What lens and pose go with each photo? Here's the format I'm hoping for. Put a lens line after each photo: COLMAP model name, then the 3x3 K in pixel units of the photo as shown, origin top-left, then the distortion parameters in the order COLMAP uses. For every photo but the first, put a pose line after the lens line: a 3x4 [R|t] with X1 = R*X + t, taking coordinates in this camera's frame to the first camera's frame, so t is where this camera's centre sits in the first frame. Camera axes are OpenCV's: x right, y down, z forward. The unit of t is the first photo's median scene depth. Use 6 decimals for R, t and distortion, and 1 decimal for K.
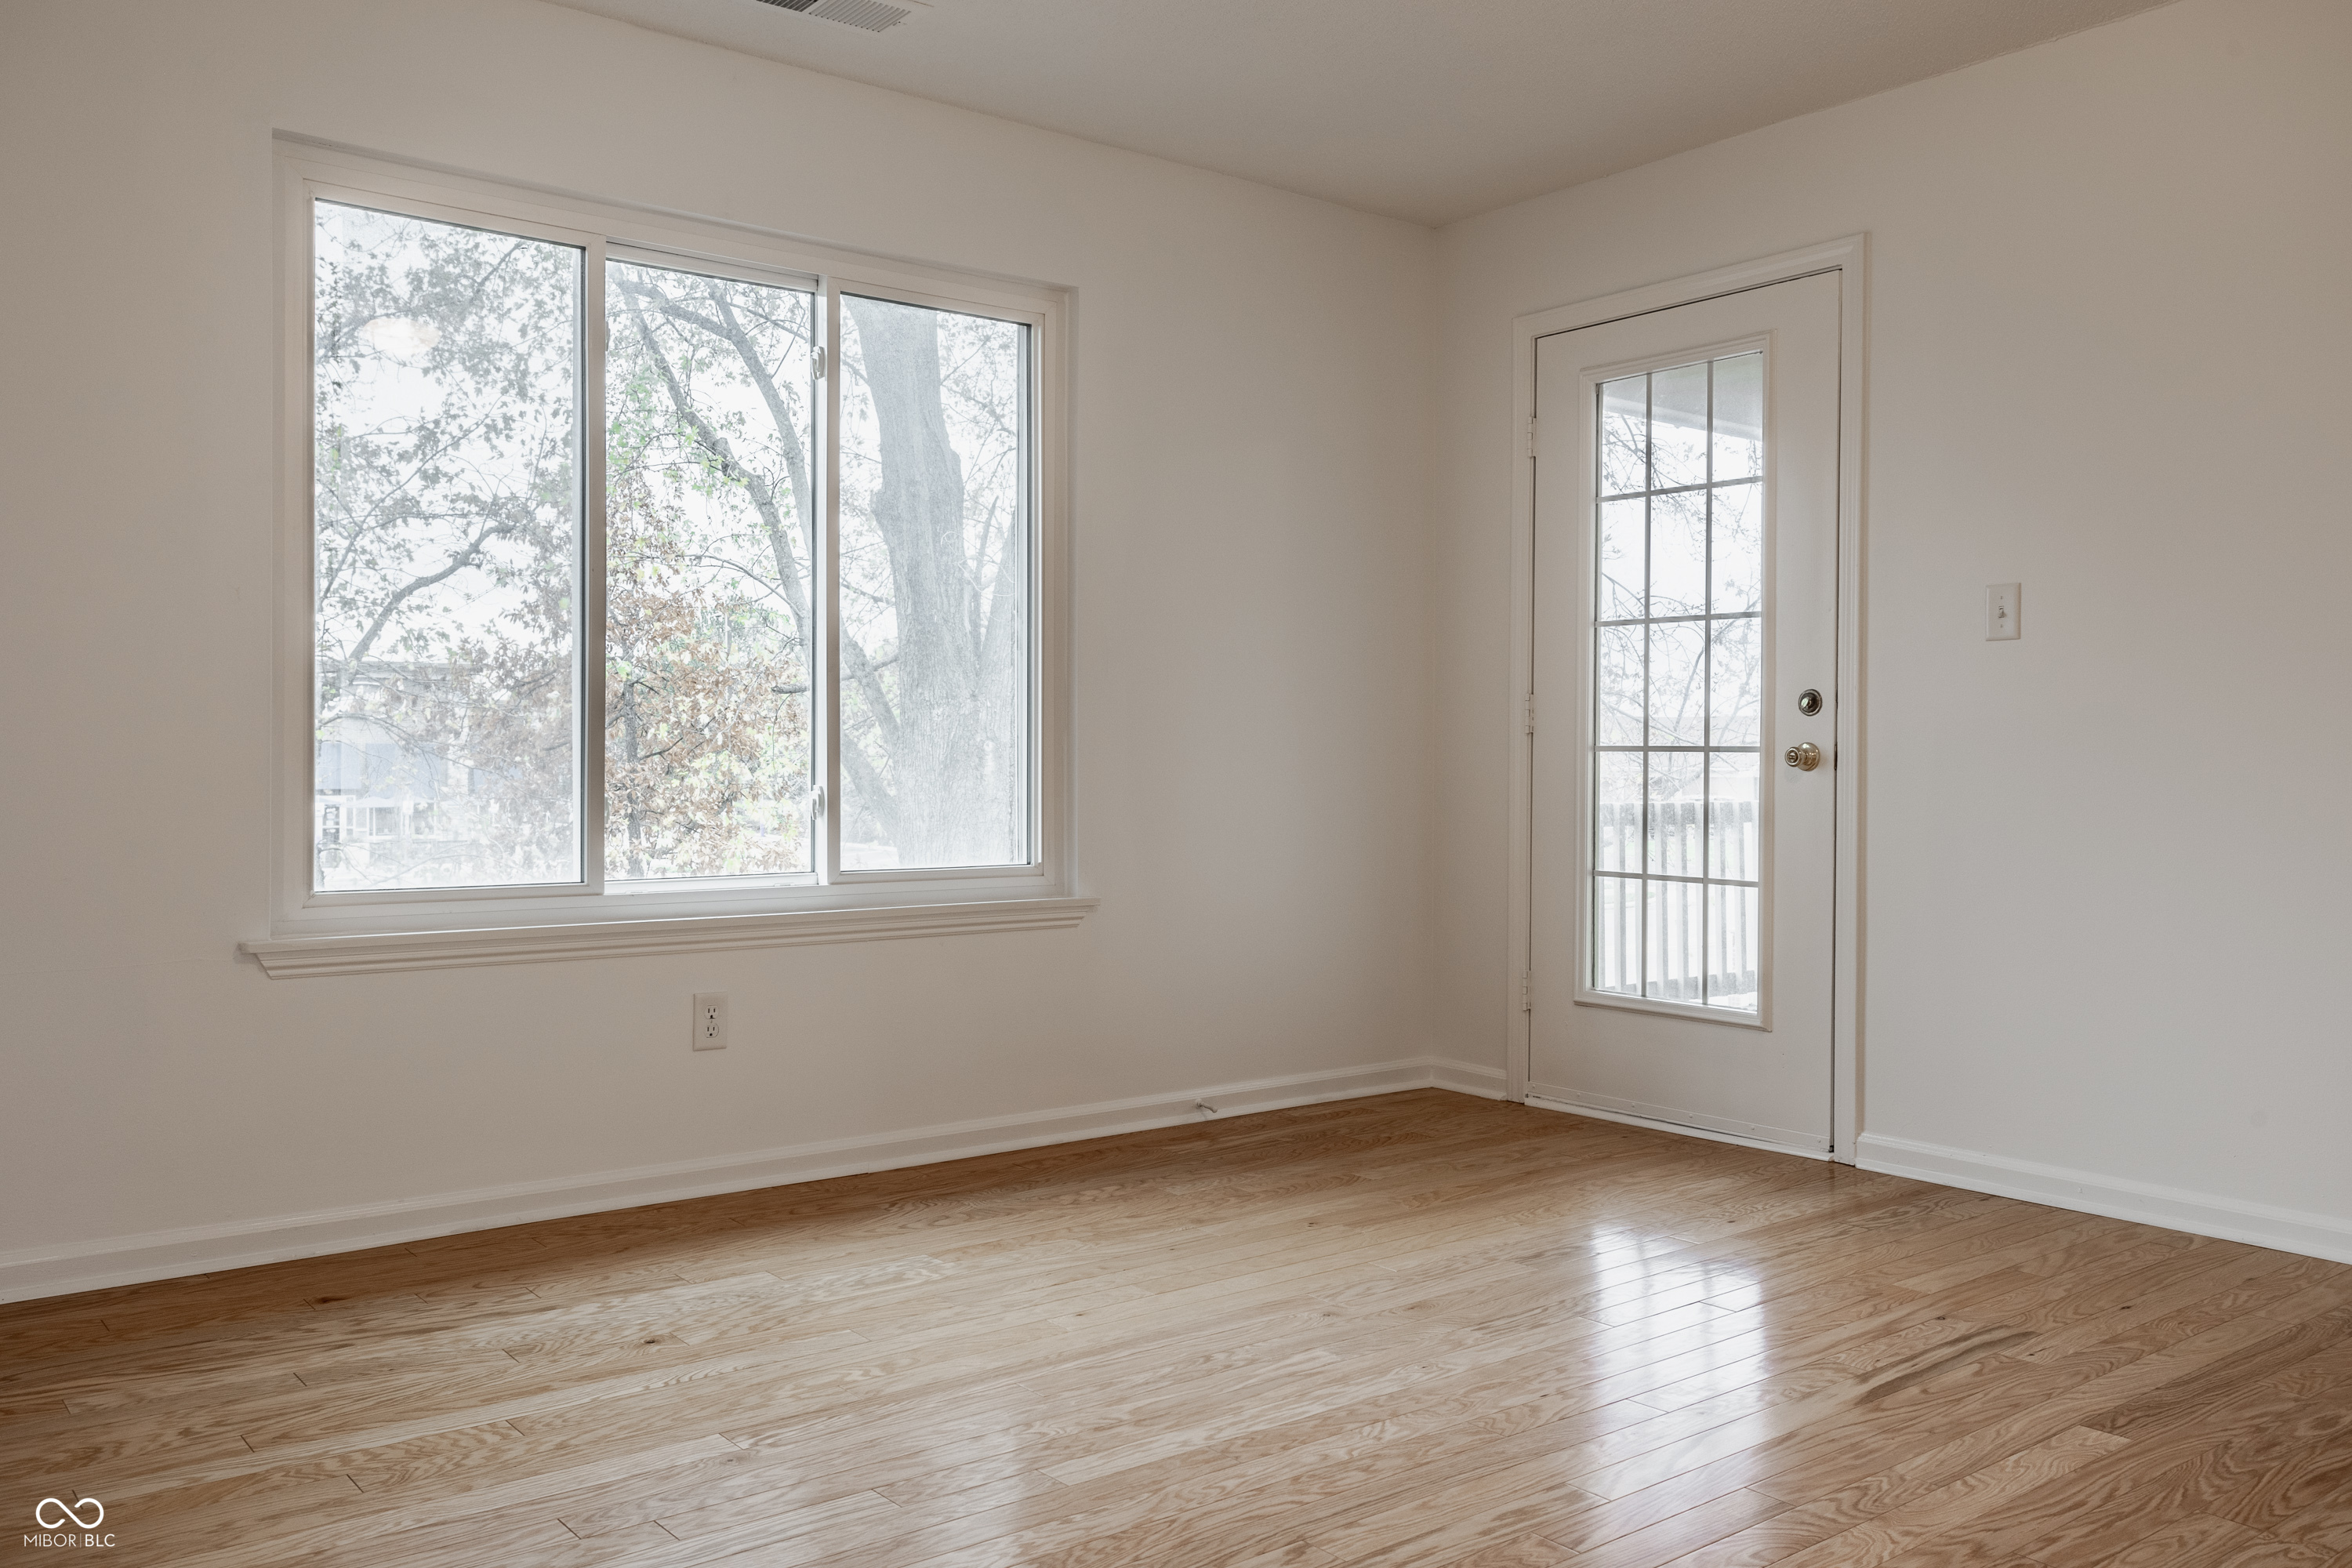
lens RADIAL K [[1860.9, 0, 1184.6], [0, 1860.9, 759.7], [0, 0, 1]] dist [0.006038, 0.016000]
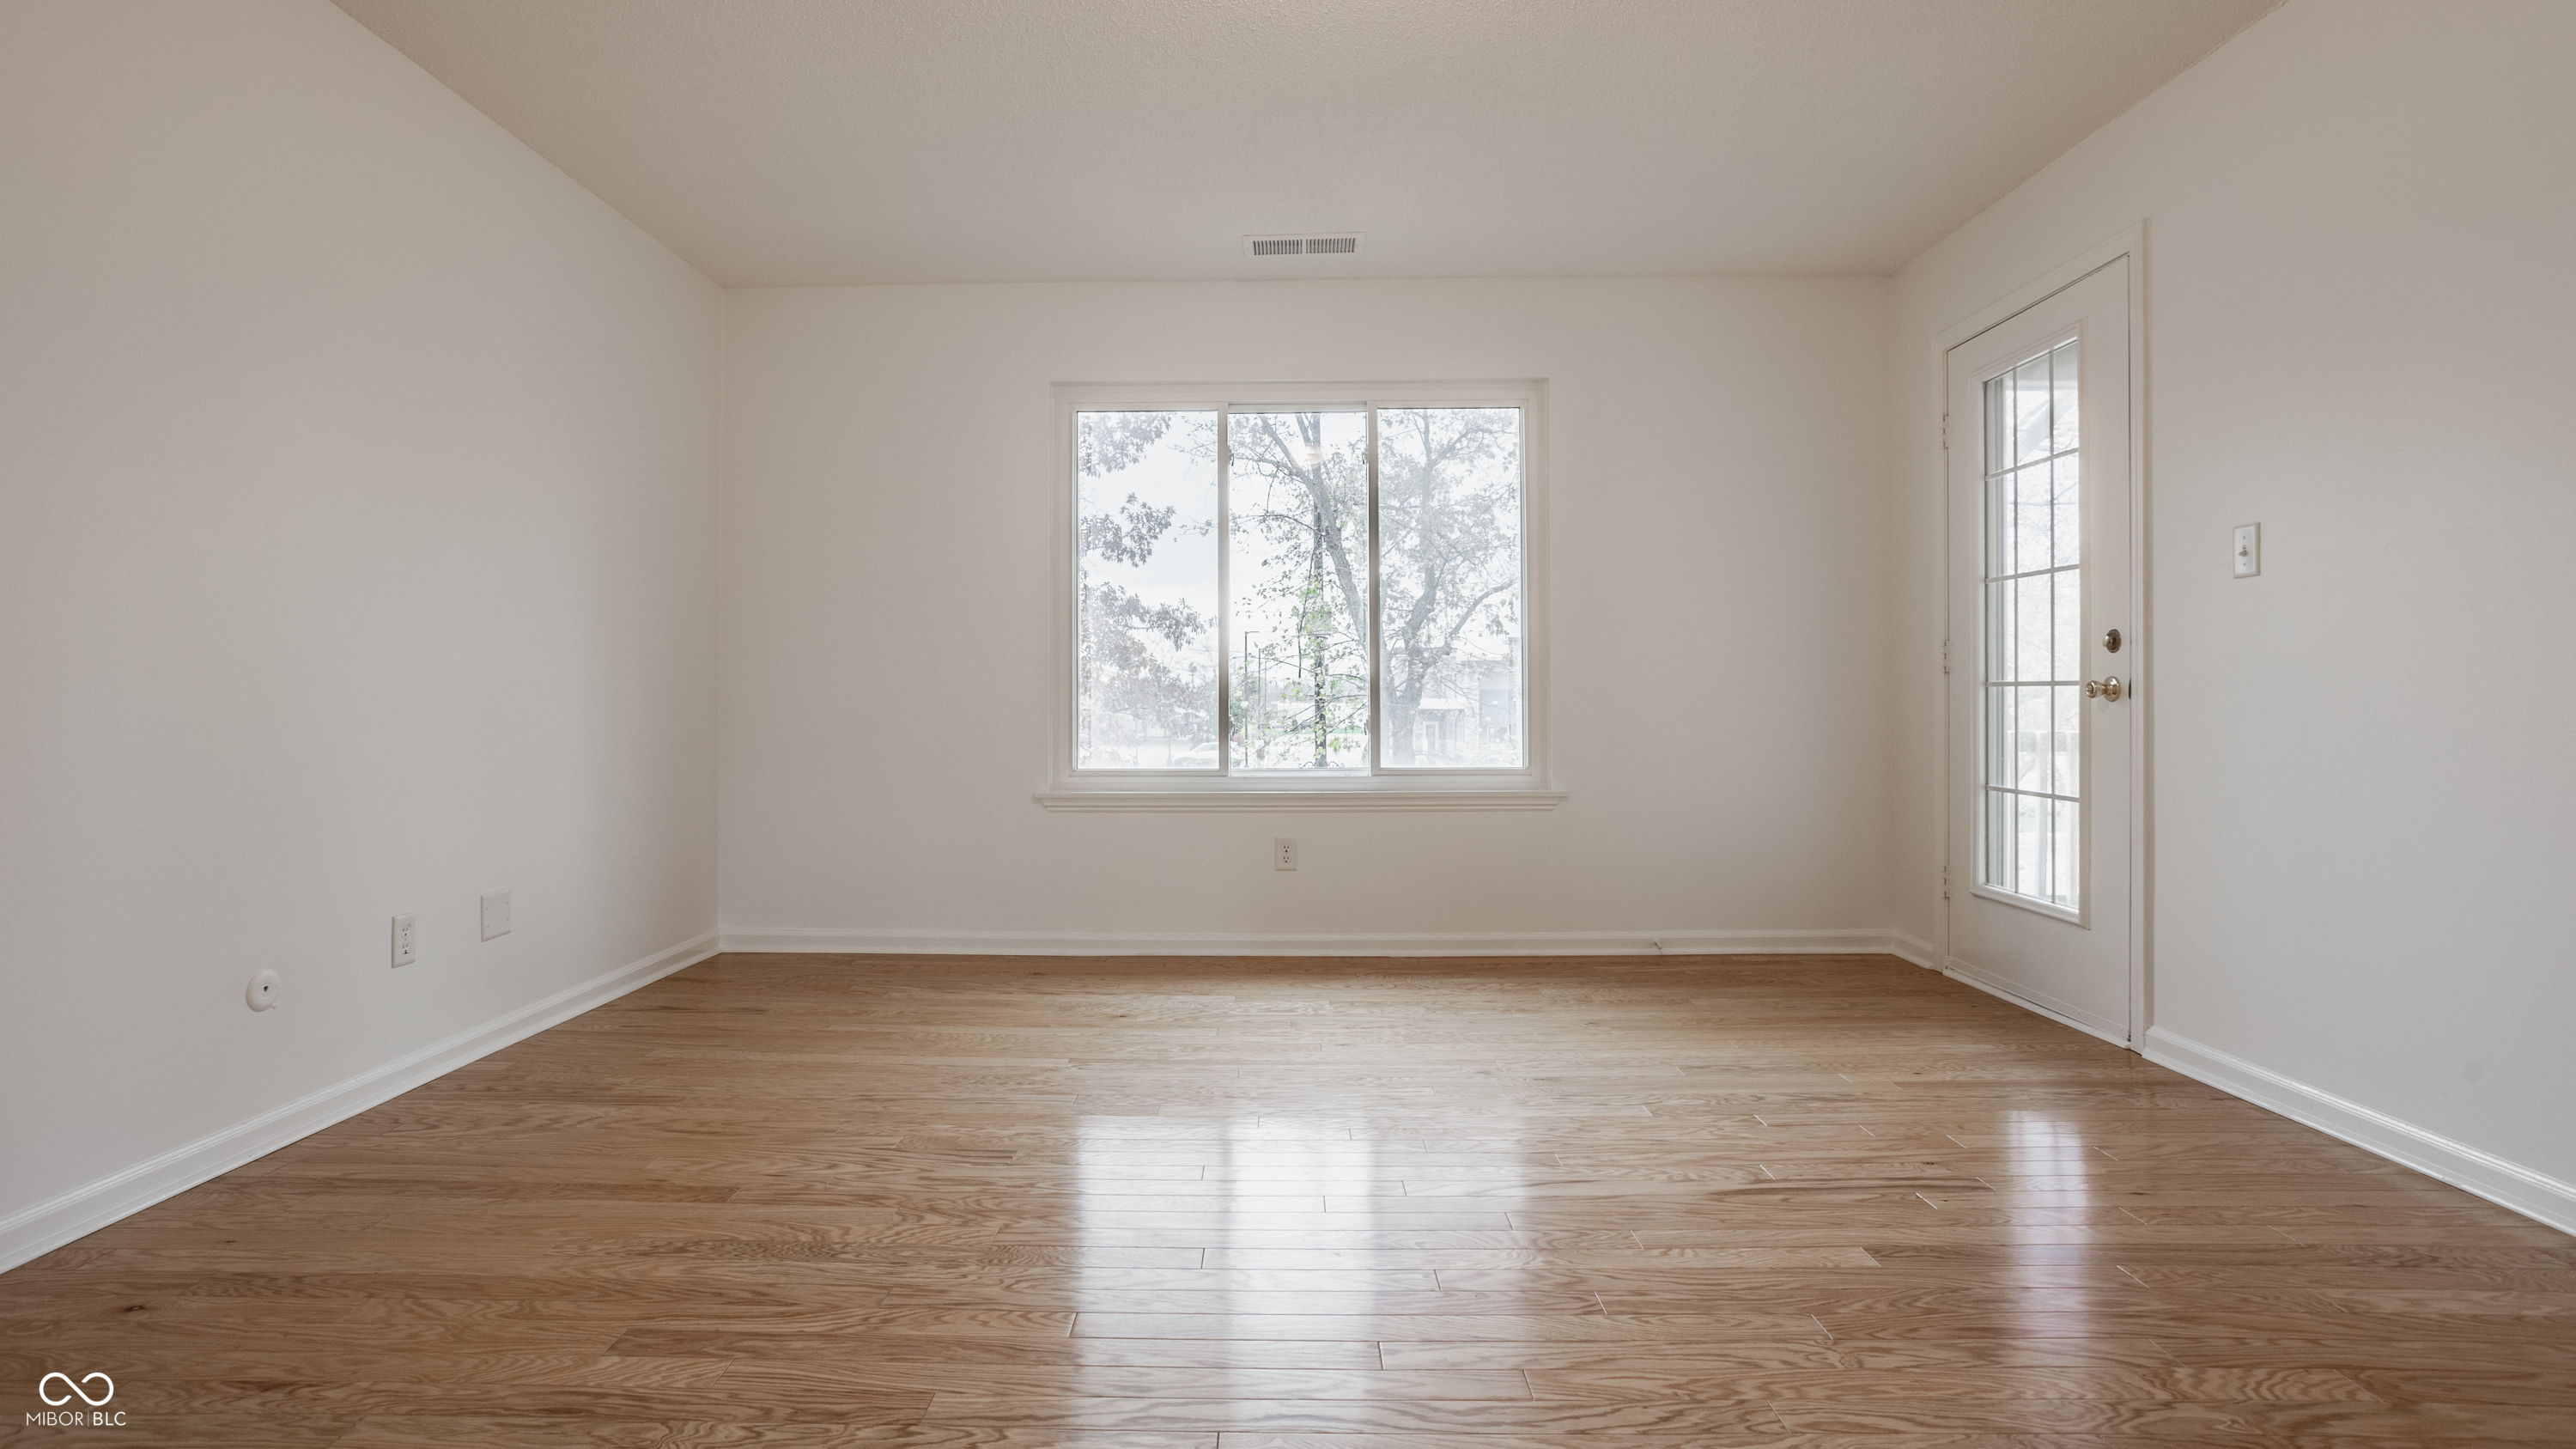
lens RADIAL K [[1276.7, 0, 1263.3], [0, 1276.7, 693.3], [0, 0, 1]] dist [-0.039273, 0.022589]
pose [[0.771878, -0.010423, -0.635685, 0.555896], [0.006931, 0.999944, -0.007979, 0.004499], [0.635733, 0.001753, 0.771907, 0.106682]]
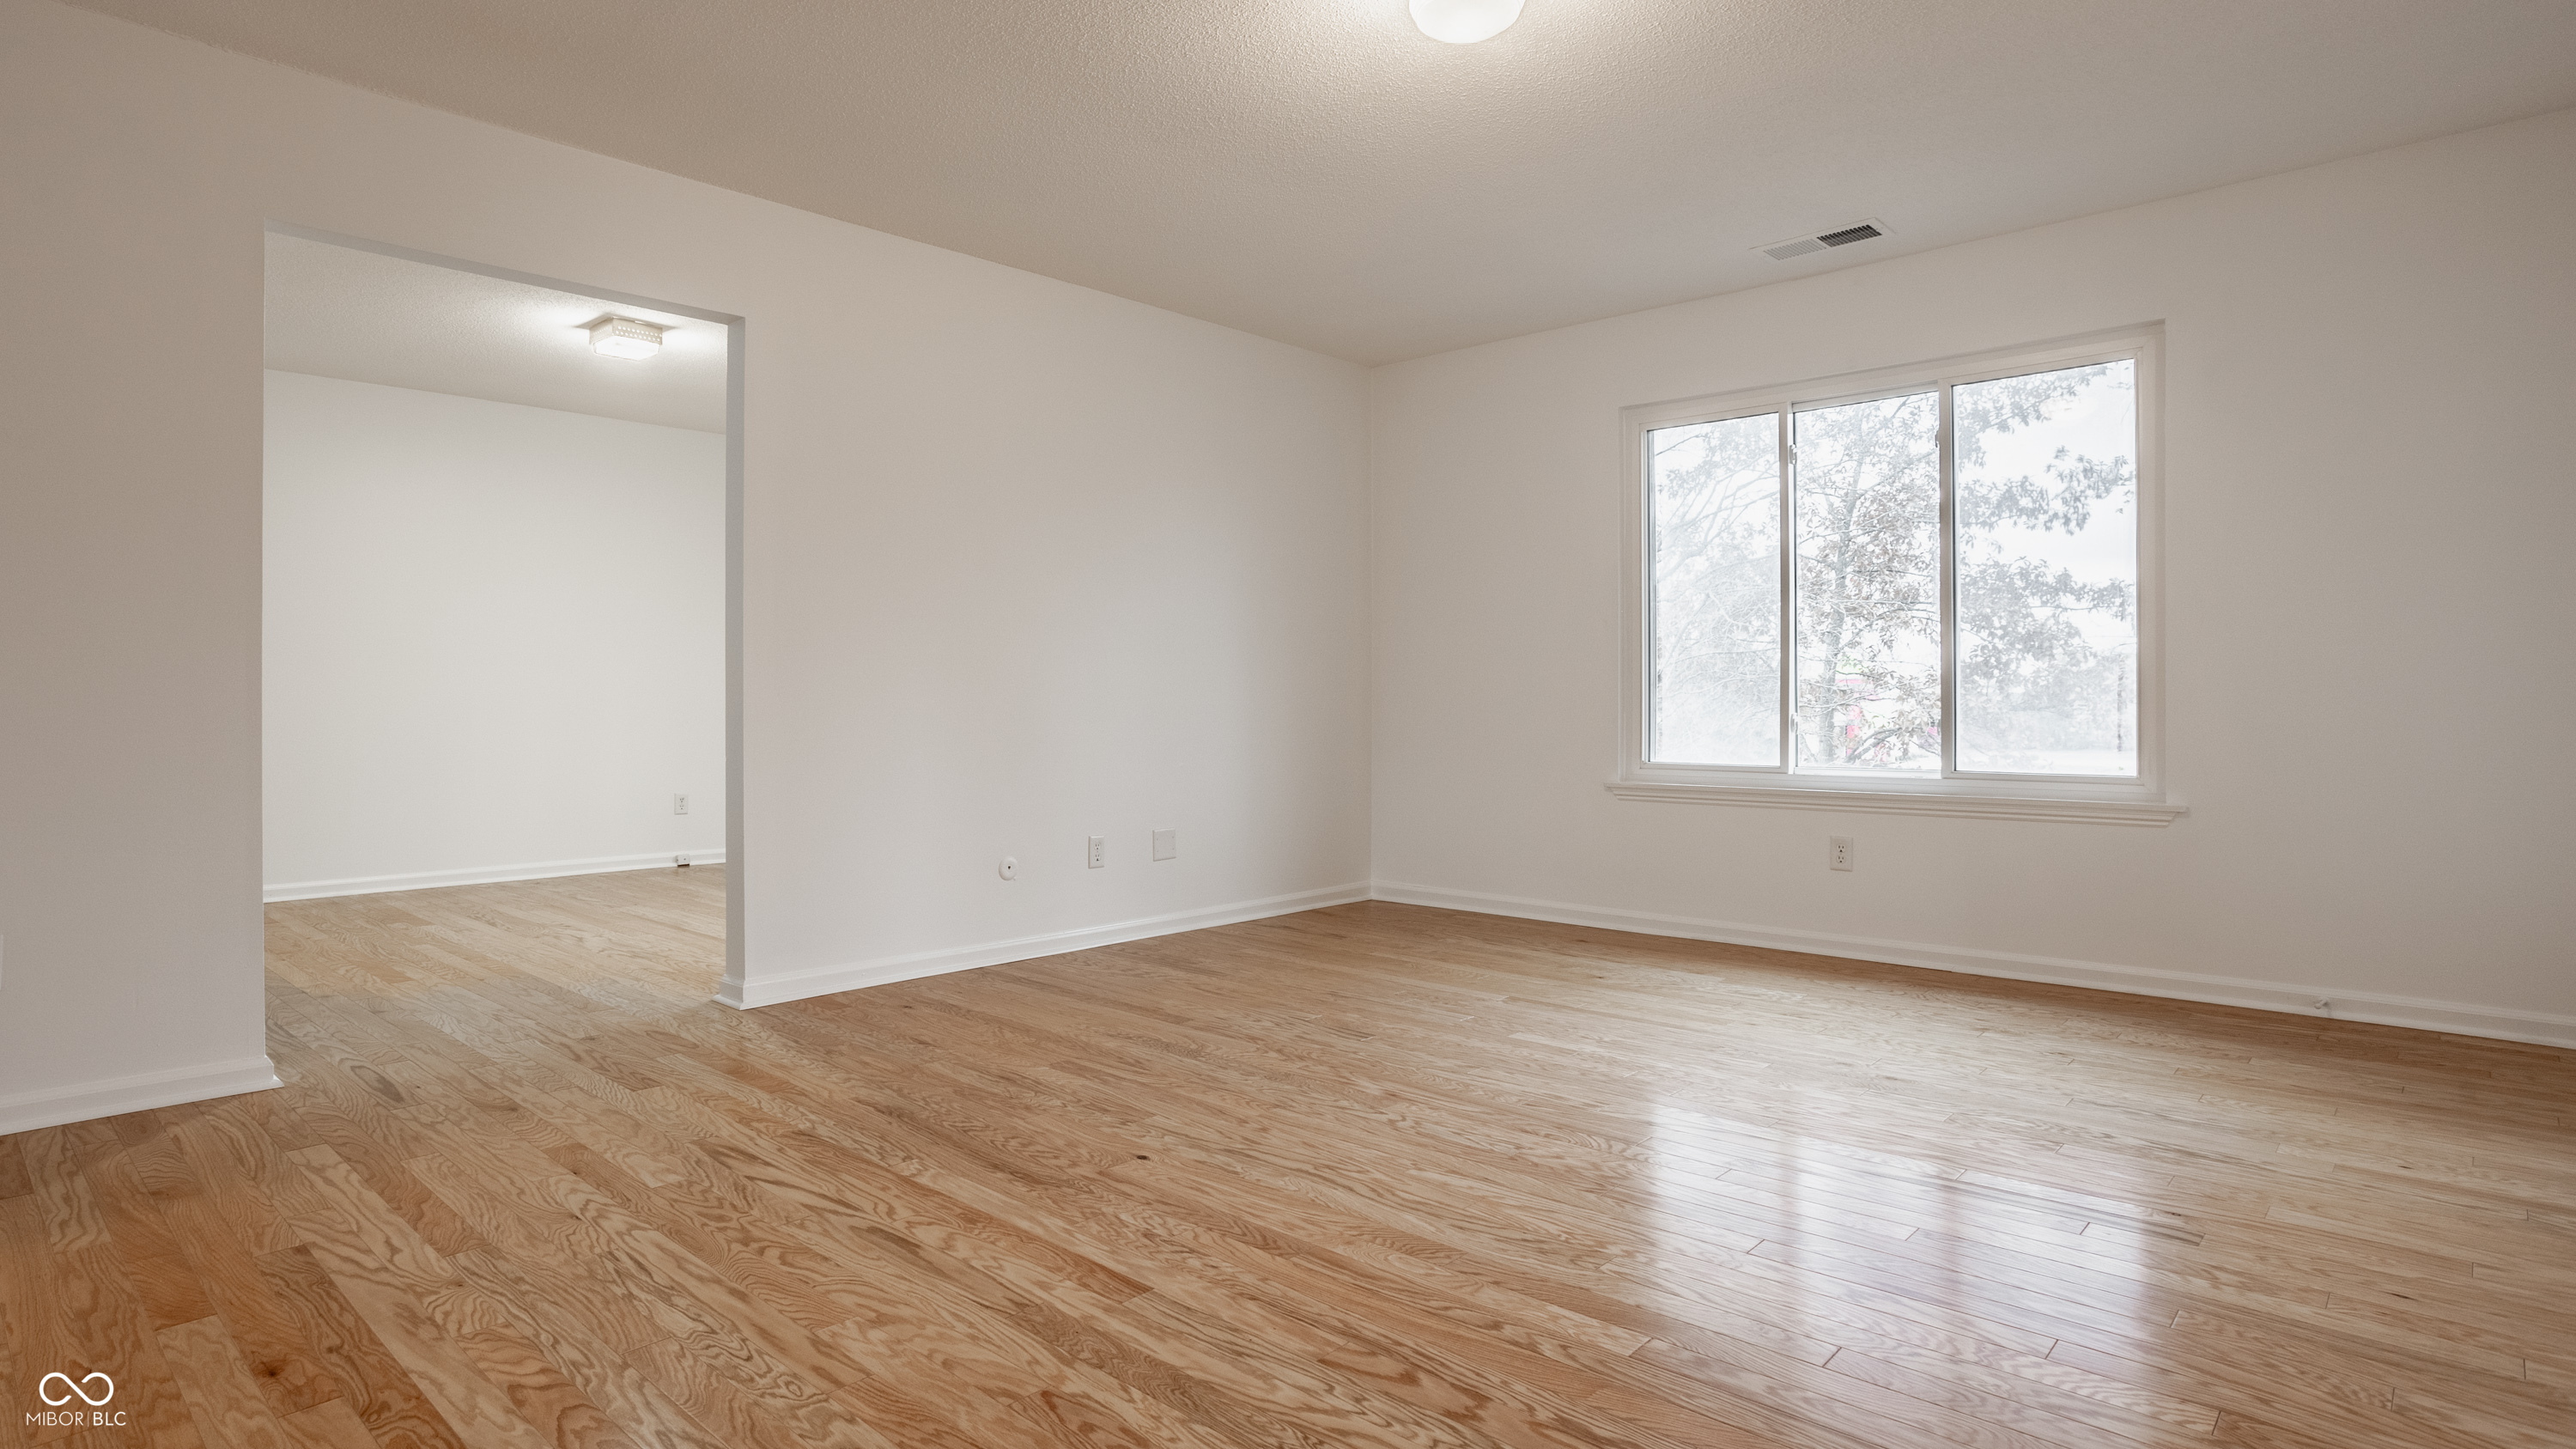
lens RADIAL K [[1358.8, 0, 1219.8], [0, 1358.8, 702.8], [0, 0, 1]] dist [-0.002296, 0.008511]
pose [[0.138490, -0.002080, -0.990362, 1.038110], [0.004910, 0.999987, -0.001414, 0.004546], [0.990352, -0.004667, 0.138498, 0.330133]]
